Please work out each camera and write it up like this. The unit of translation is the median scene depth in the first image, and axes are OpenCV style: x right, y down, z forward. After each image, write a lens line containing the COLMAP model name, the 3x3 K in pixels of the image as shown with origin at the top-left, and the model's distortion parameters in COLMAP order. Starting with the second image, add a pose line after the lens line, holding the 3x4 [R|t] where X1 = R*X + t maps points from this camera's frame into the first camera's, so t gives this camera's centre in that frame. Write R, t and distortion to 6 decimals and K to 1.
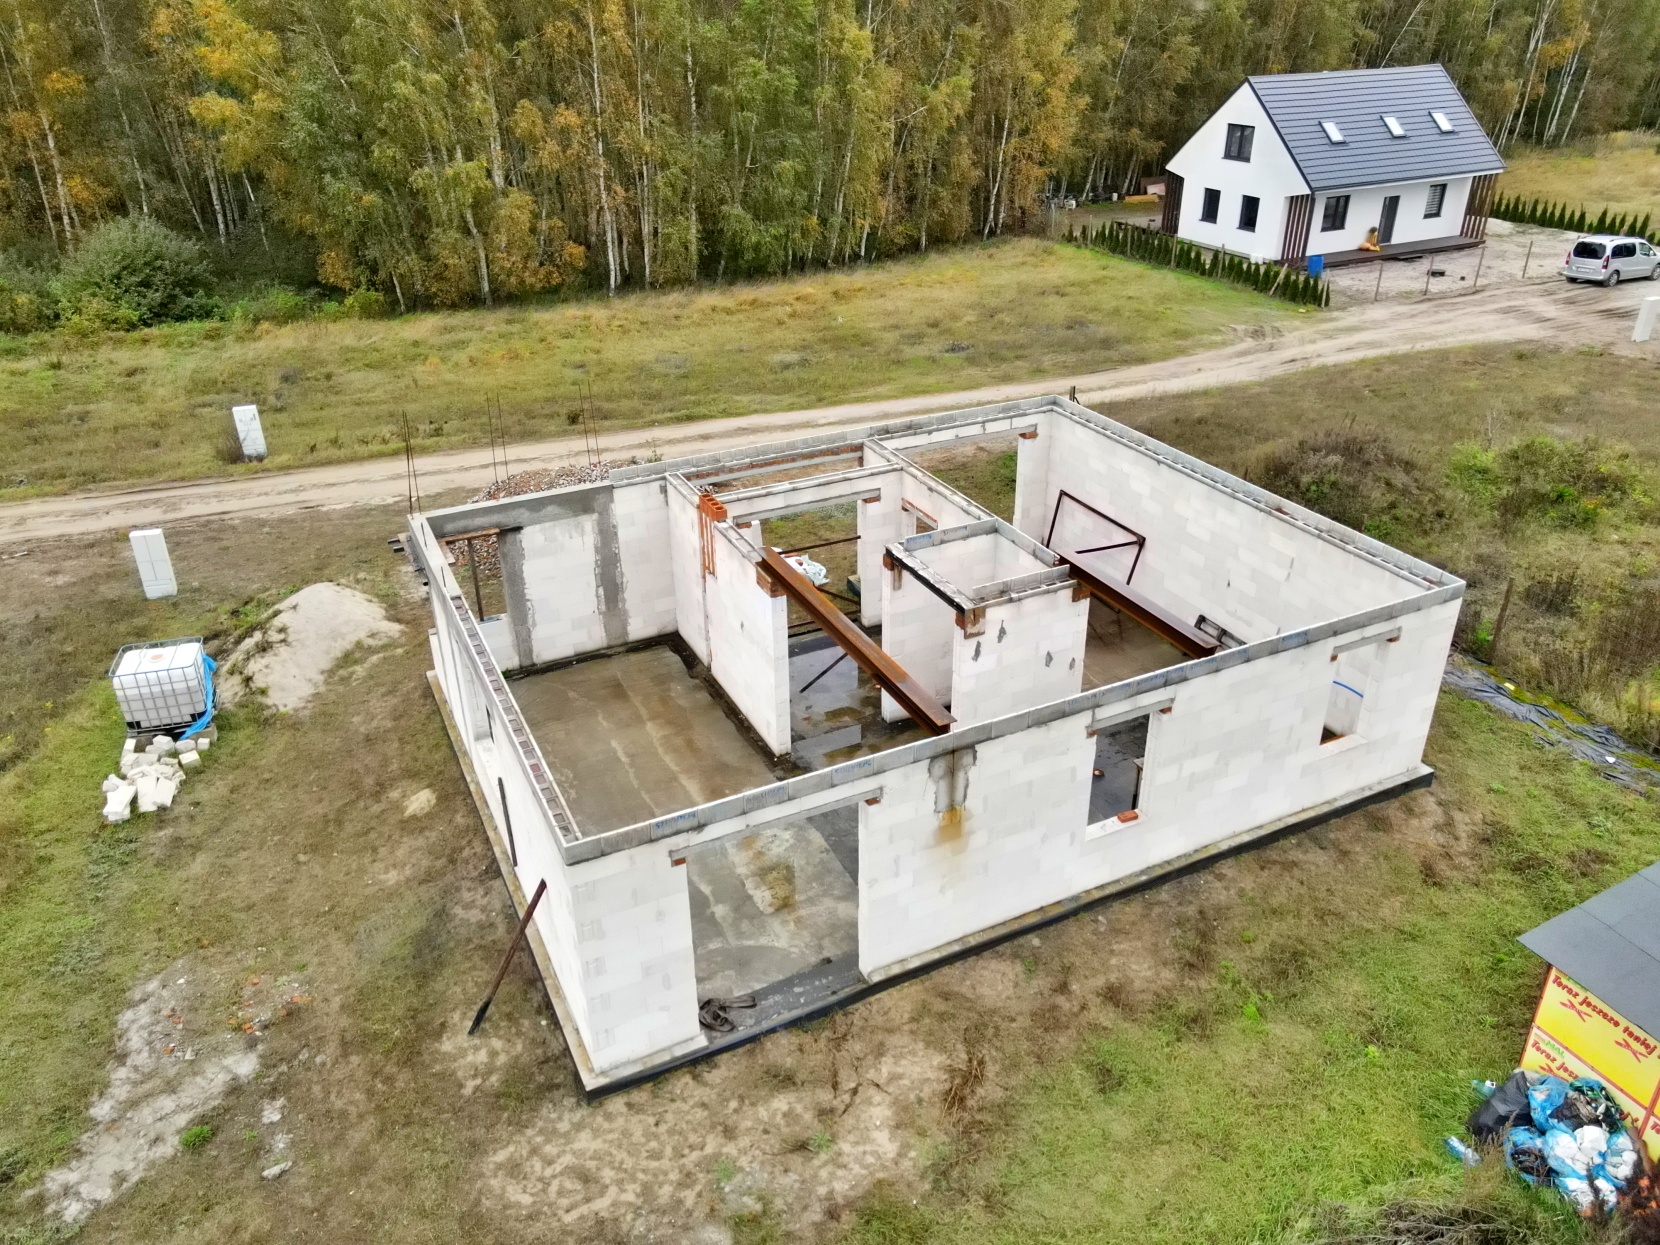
lens RADIAL K [[1209.7, 0, 850.5], [0, 1209.7, 619.4], [0, 0, 1]] dist [0.010722, 0.005323]
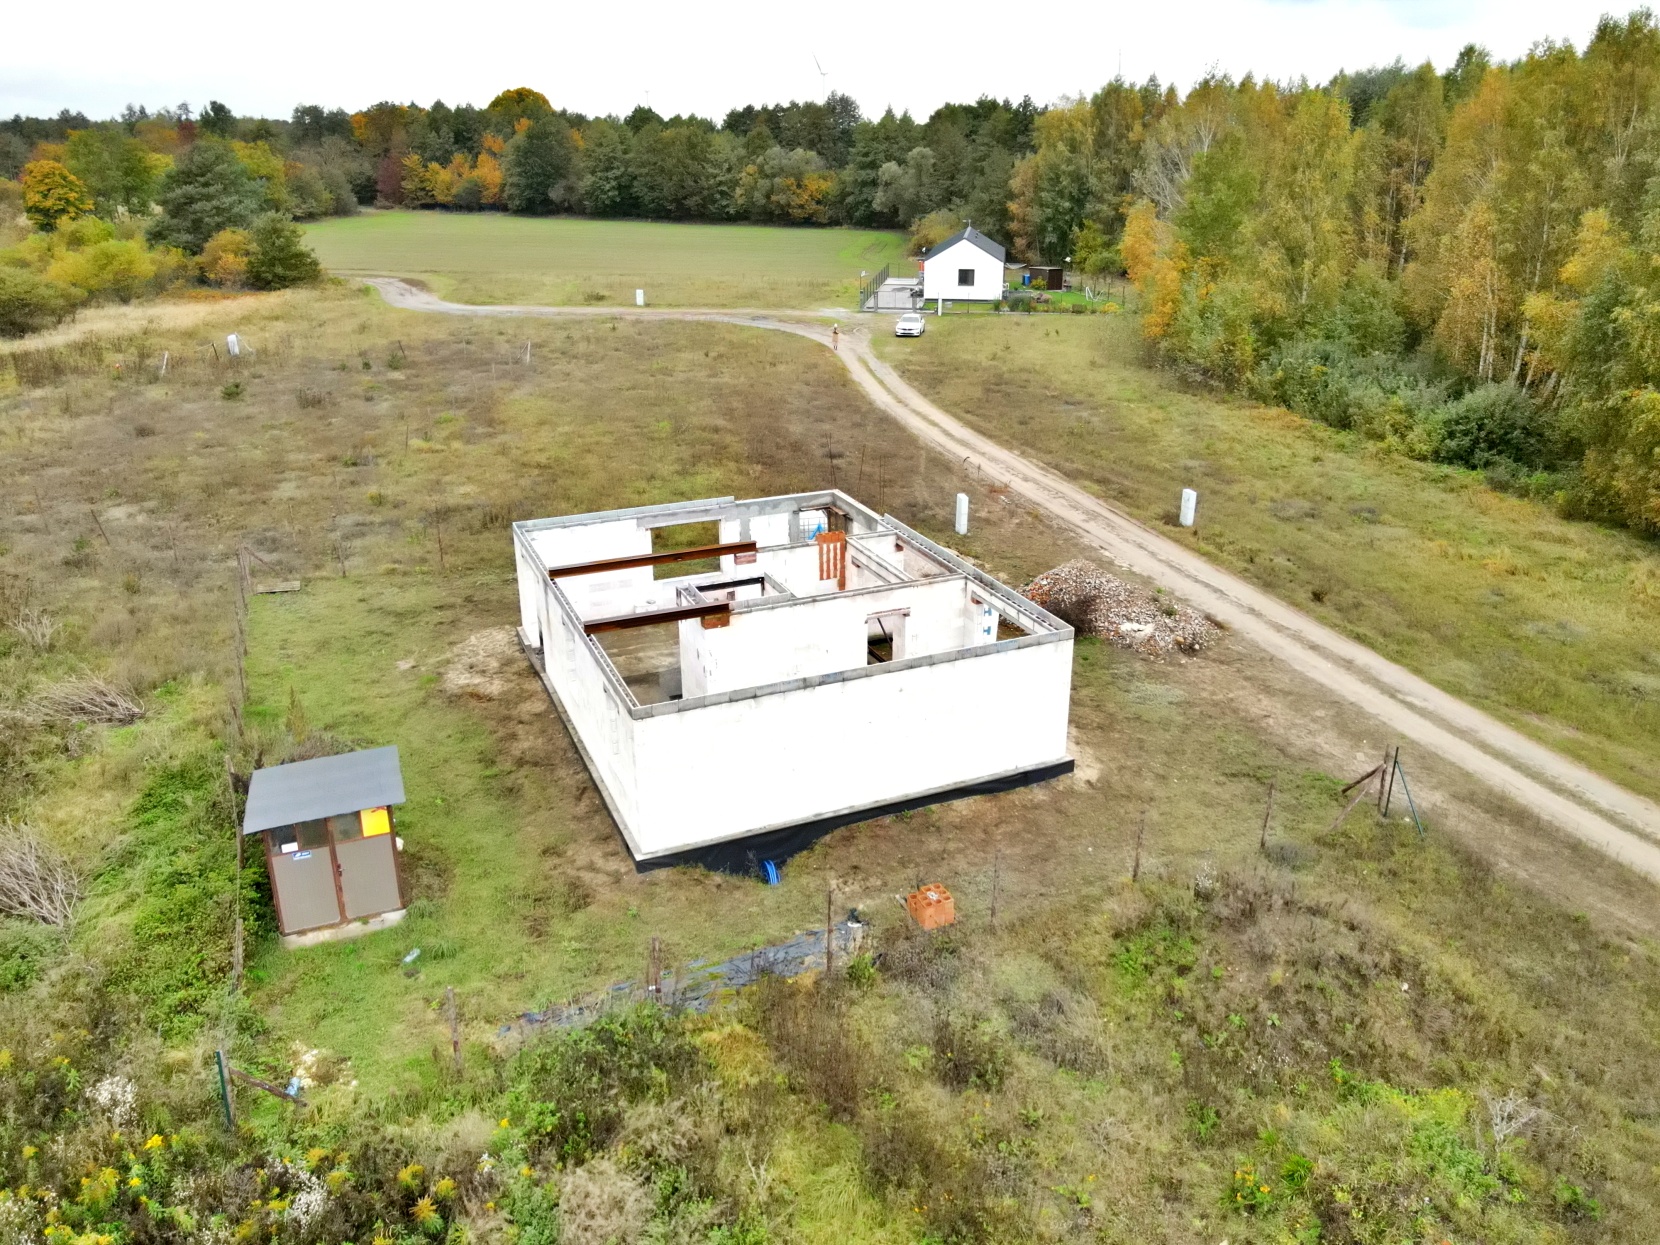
lens RADIAL K [[1209.7, 0, 850.5], [0, 1209.7, 619.4], [0, 0, 1]] dist [0.010722, 0.005323]
pose [[-0.041932, 0.375828, -0.925740, 1.905935], [-0.472659, 0.808854, 0.349785, -0.774813], [0.880247, 0.452226, 0.143721, 1.098494]]
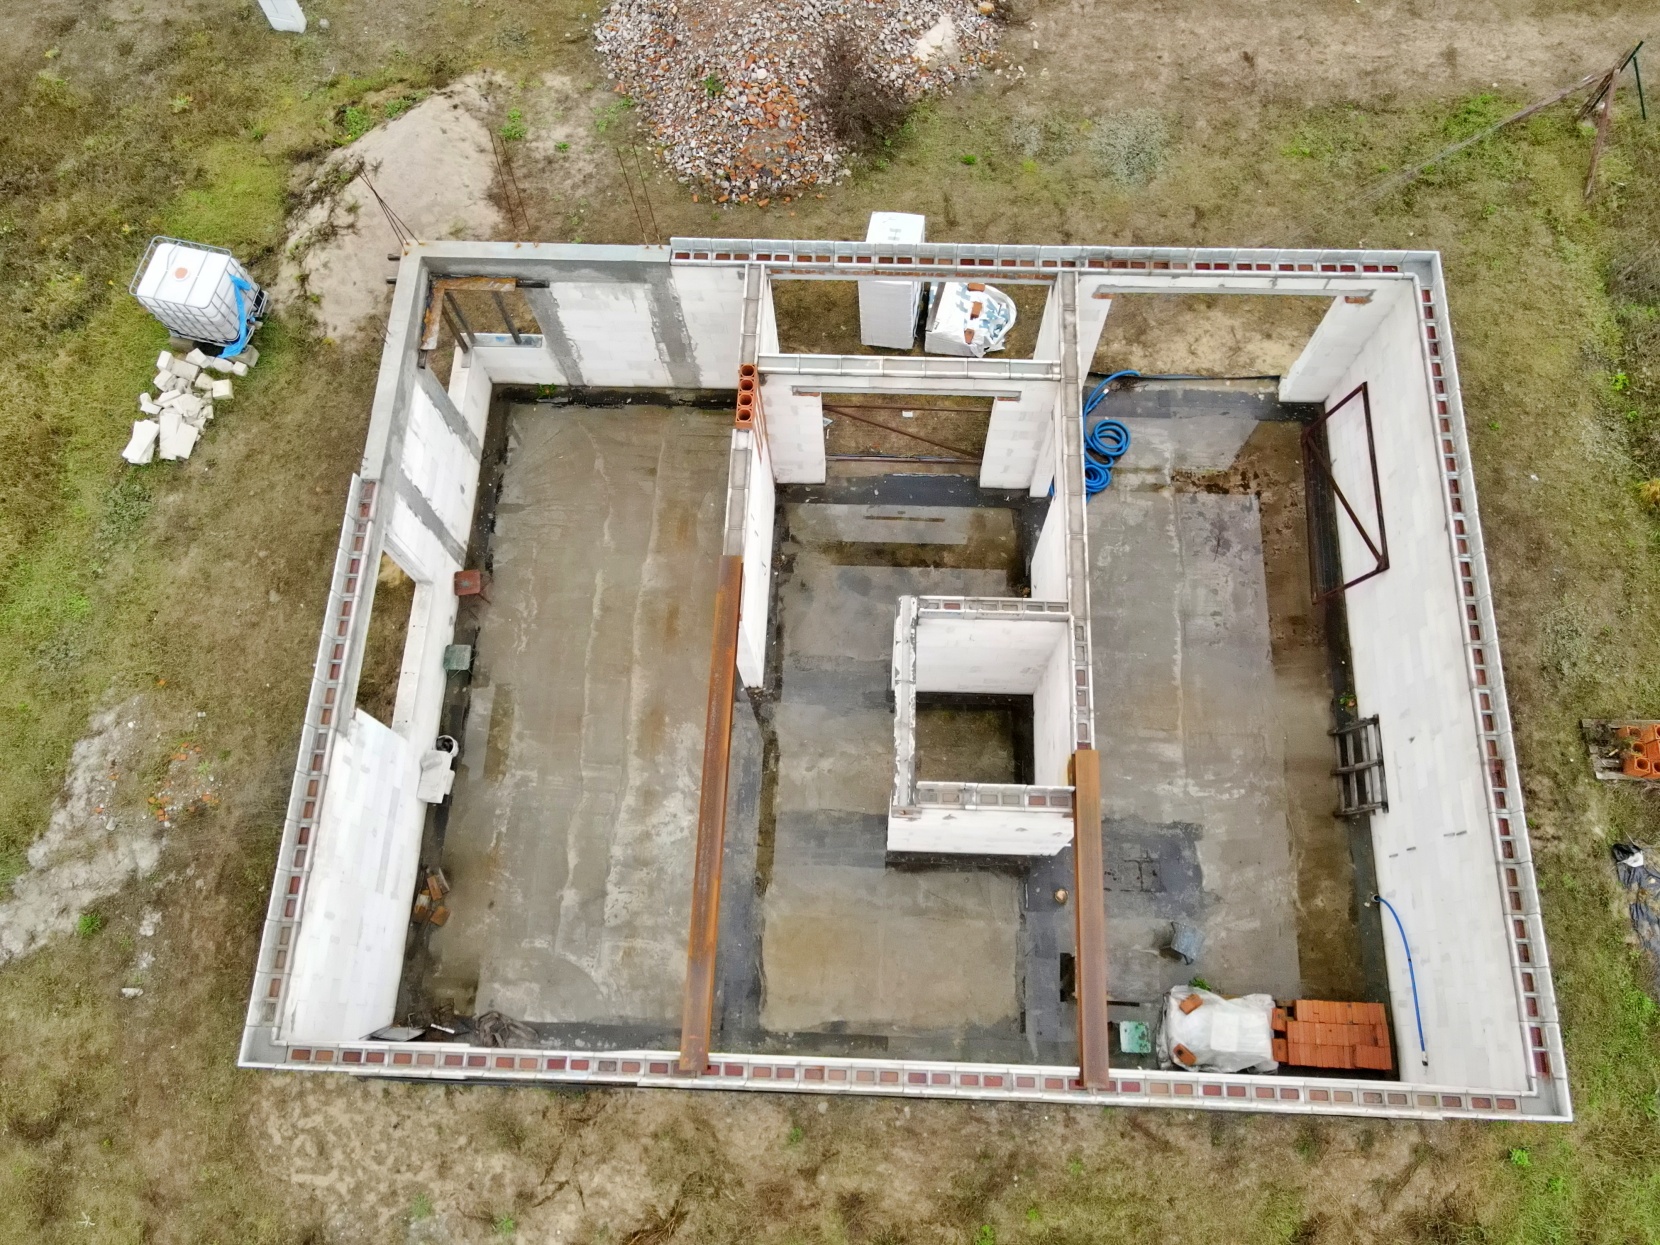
lens RADIAL K [[1209.7, 0, 850.5], [0, 1209.7, 619.4], [0, 0, 1]] dist [0.010722, 0.005323]
pose [[0.875218, 0.453587, -0.168086, 0.162843], [-0.218896, 0.681240, 0.698568, -0.687098], [0.431368, -0.574605, 0.695522, 0.579639]]
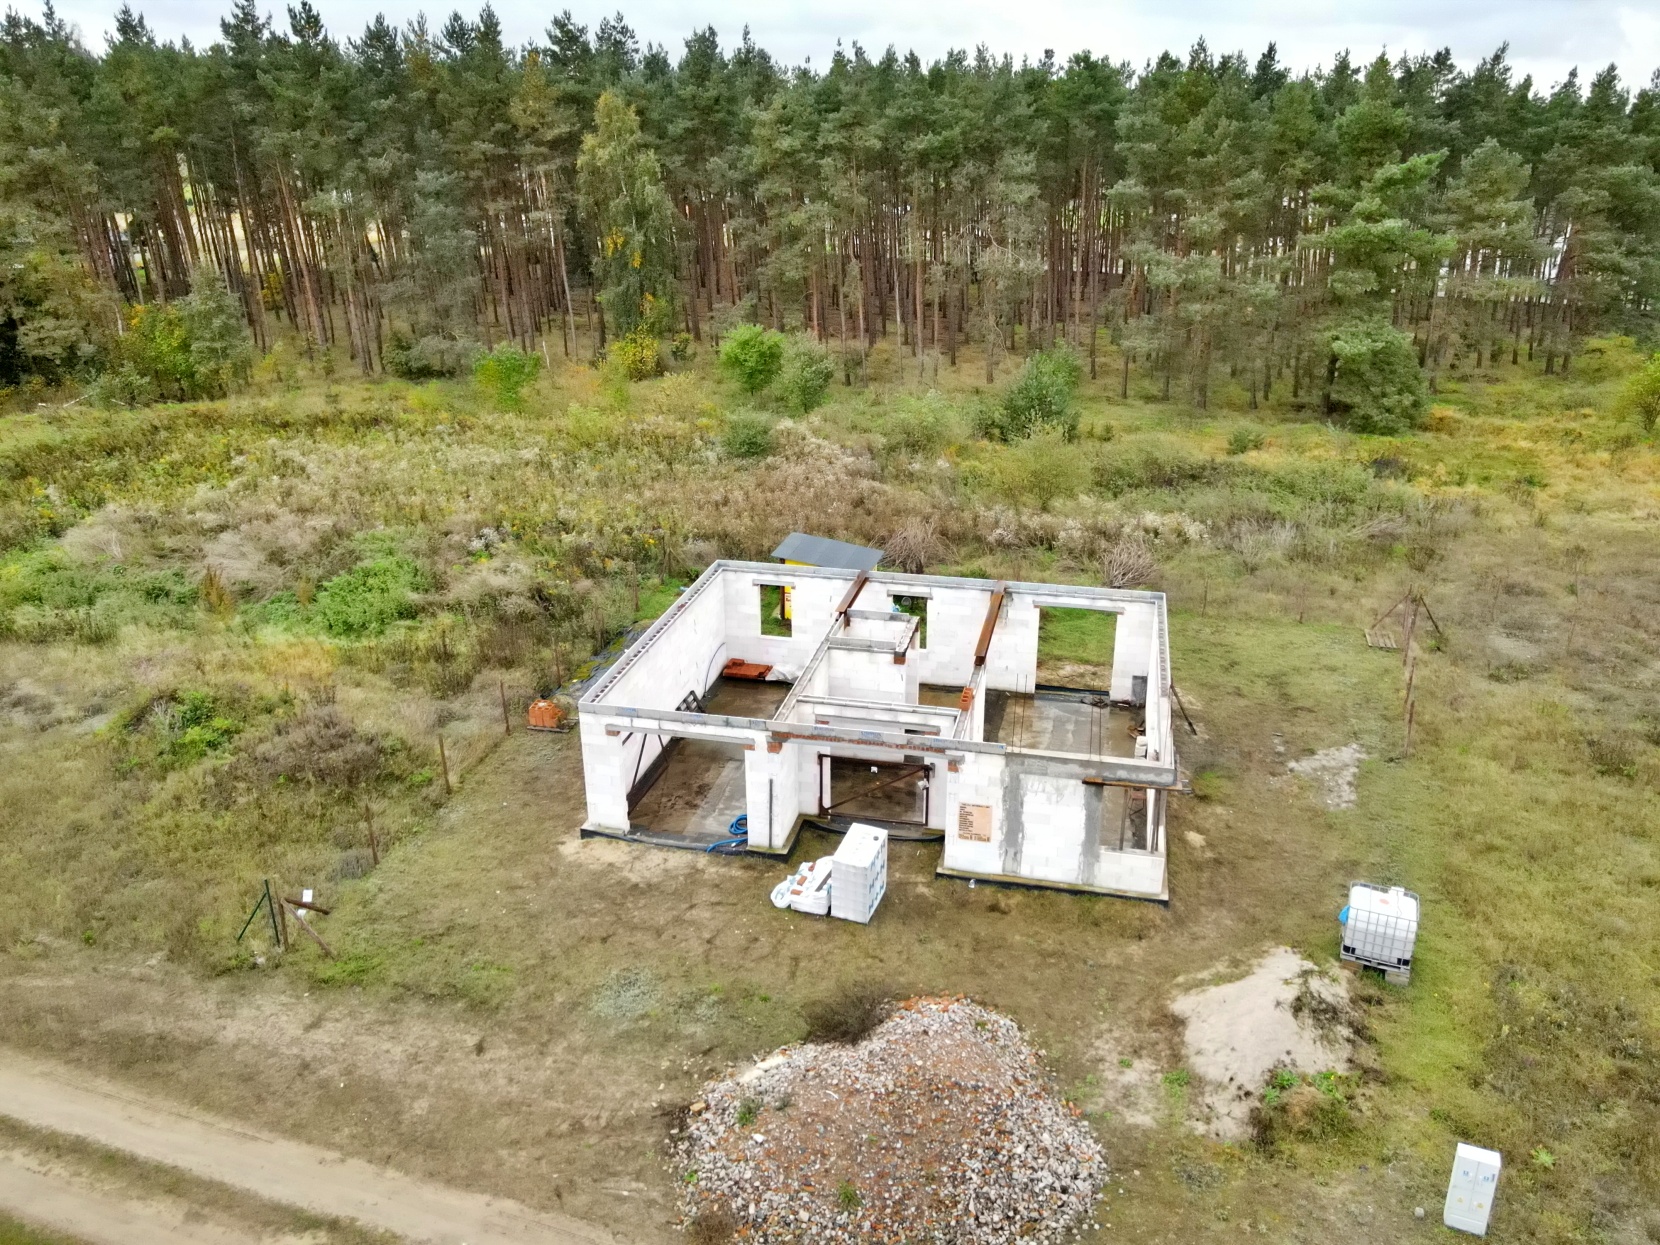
lens RADIAL K [[1209.7, 0, 850.5], [0, 1209.7, 619.4], [0, 0, 1]] dist [0.010722, 0.005323]
pose [[-0.774039, -0.229417, 0.590111, -1.048758], [0.302374, 0.684933, 0.662900, -1.440800], [-0.556267, 0.691545, -0.460796, 2.150472]]
